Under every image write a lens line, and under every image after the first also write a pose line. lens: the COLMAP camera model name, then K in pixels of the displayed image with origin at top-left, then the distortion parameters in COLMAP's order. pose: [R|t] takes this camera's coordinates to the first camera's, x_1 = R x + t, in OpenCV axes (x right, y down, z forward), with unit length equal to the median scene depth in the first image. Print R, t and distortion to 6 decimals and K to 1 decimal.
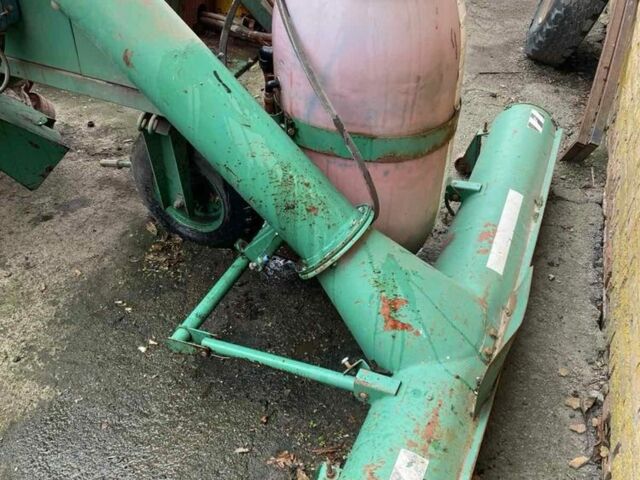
lens RADIAL K [[585.2, 0, 320.0], [0, 585.2, 240.0], [0, 0, 1]] dist [0.008076, -0.082620]
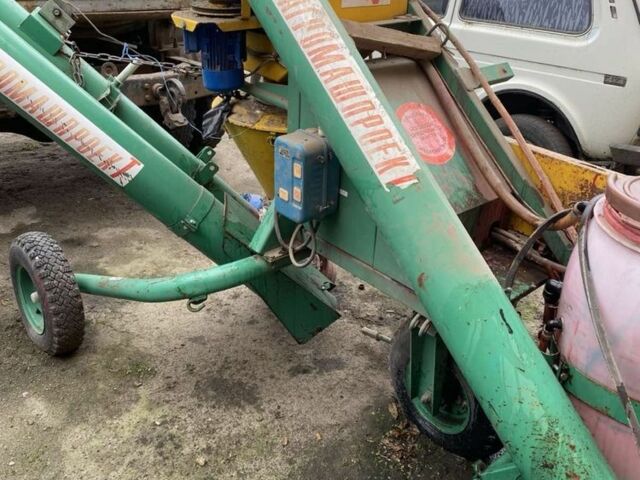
lens RADIAL K [[585.2, 0, 320.0], [0, 585.2, 240.0], [0, 0, 1]] dist [0.008076, -0.082620]
pose [[0.896468, 0.195184, -0.397805, -0.061327], [-0.276844, 0.947687, -0.158892, -0.116921], [0.345981, 0.252571, 0.903606, -0.044693]]
